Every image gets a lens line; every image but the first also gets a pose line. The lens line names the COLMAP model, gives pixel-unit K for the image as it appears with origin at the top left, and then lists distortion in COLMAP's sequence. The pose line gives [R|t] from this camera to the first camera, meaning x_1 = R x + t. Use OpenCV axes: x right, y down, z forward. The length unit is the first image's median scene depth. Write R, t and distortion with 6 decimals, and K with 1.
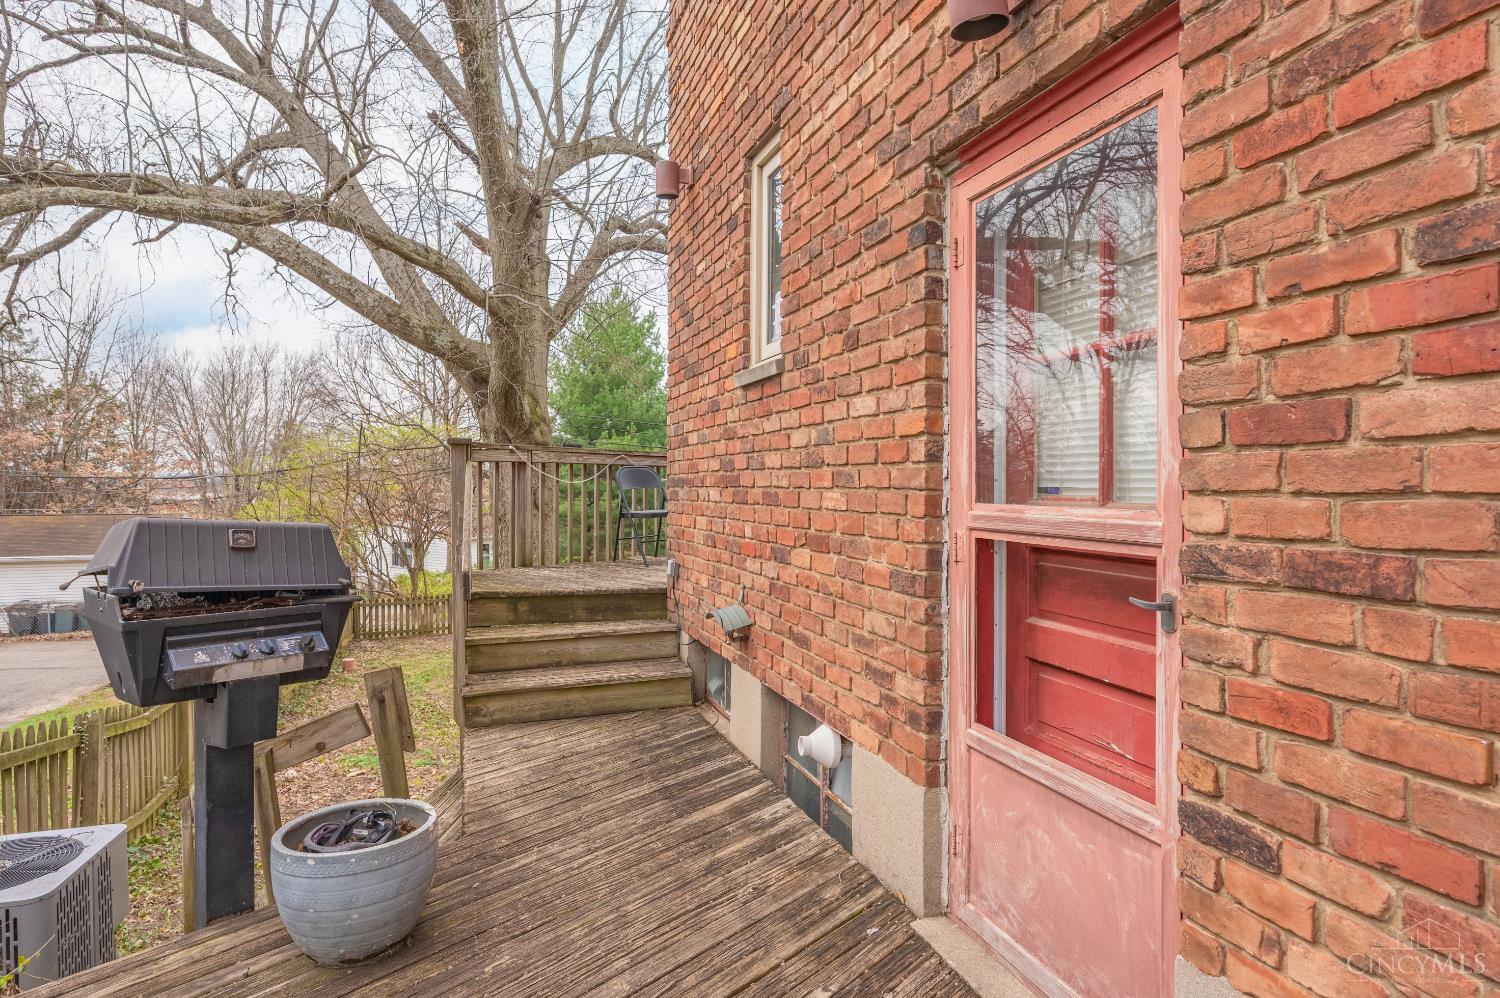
lens RADIAL K [[871.0, 0, 745.9], [0, 871.0, 492.2], [0, 0, 1]] dist [-0.002925, -0.001957]
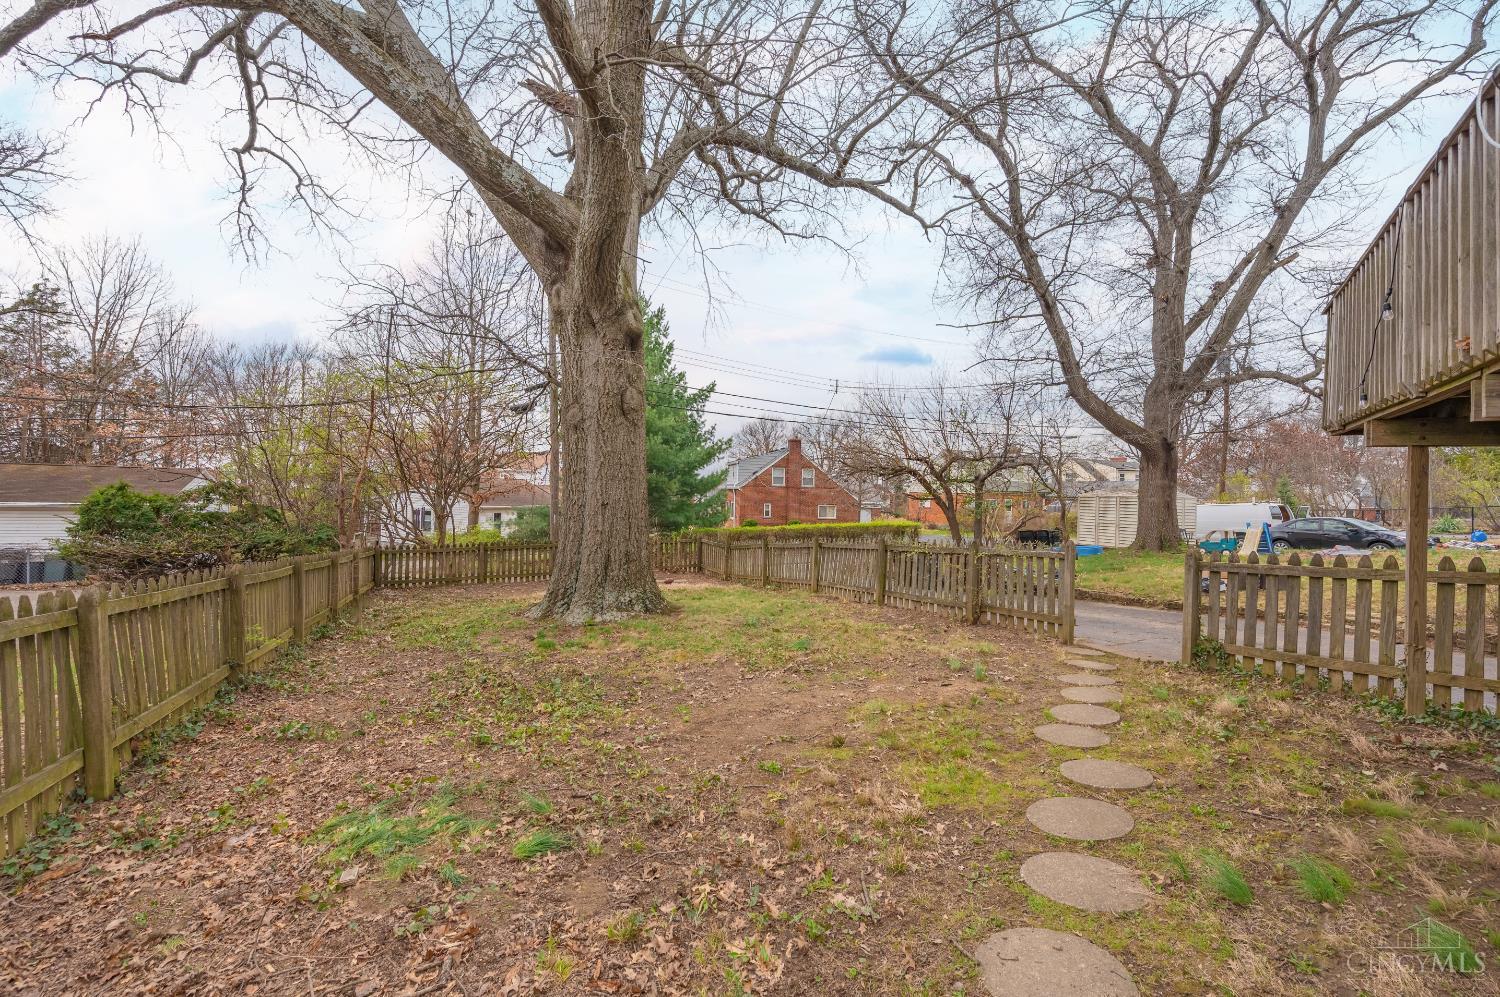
lens RADIAL K [[591.5, 0, 739.3], [0, 591.5, 489.9], [0, 0, 1]] dist [-0.002059, -0.000080]
pose [[0.992192, 0.025860, 0.122010, -1.146710], [-0.023850, 0.999555, -0.017907, 0.542221], [-0.122418, 0.014857, 0.992367, 2.605731]]
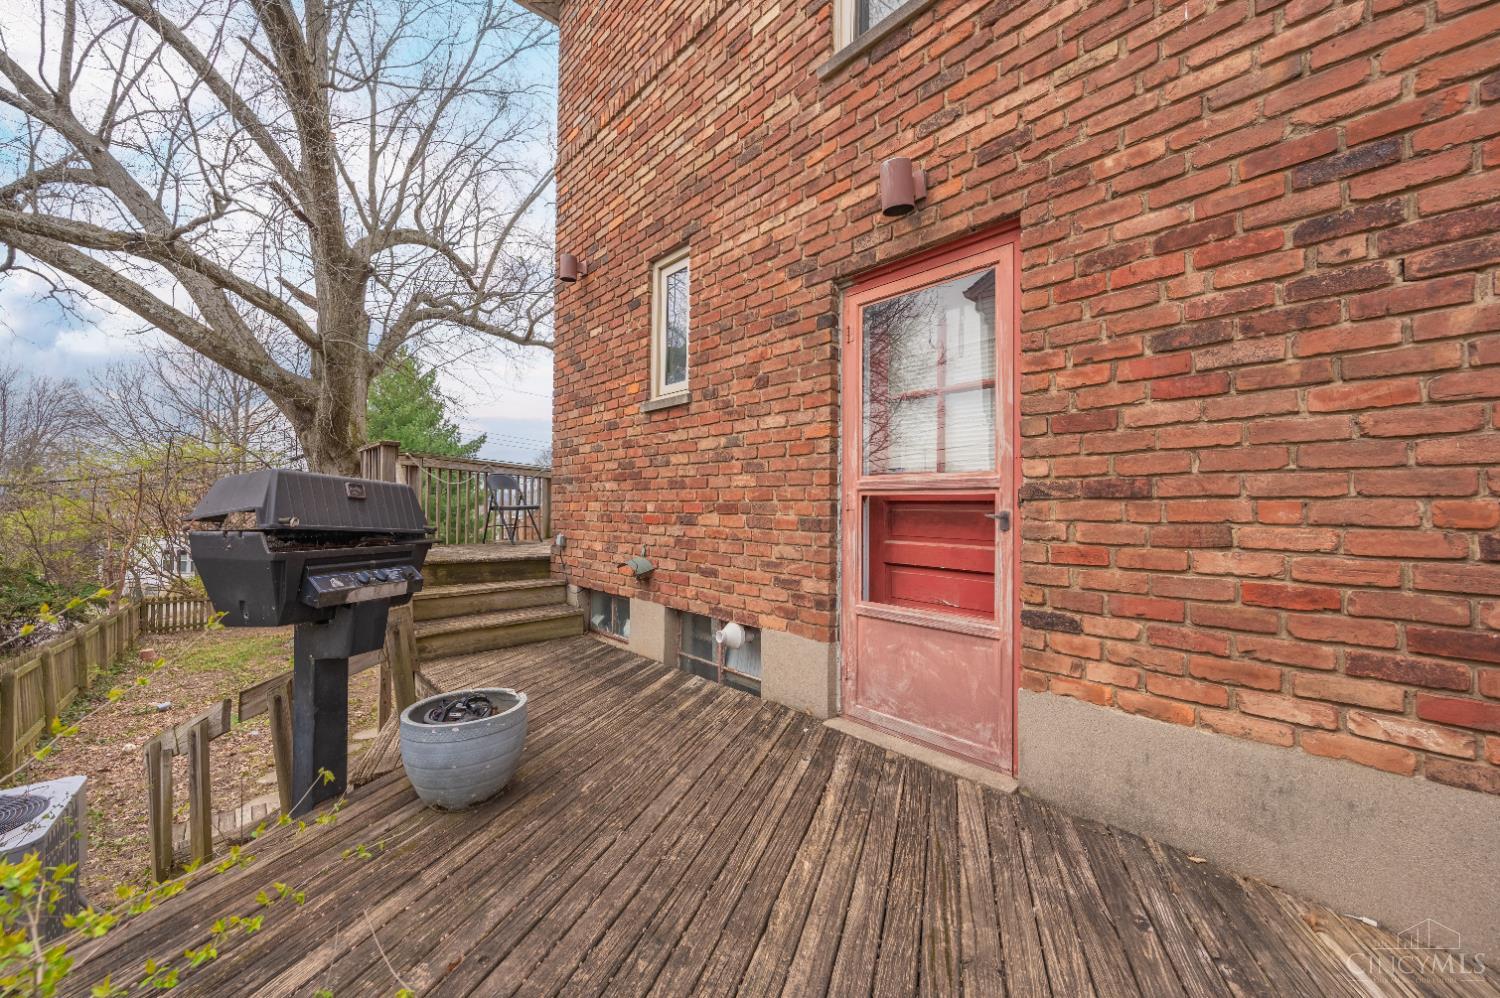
lens RADIAL K [[591.5, 0, 741.8], [0, 591.5, 500.6], [0, 0, 1]] dist [-0.002059, -0.000080]
pose [[0.917822, 0.011939, 0.396813, -0.389145], [-0.004506, 0.999797, -0.019658, 0.078114], [-0.396967, 0.016254, 0.917689, -0.003295]]
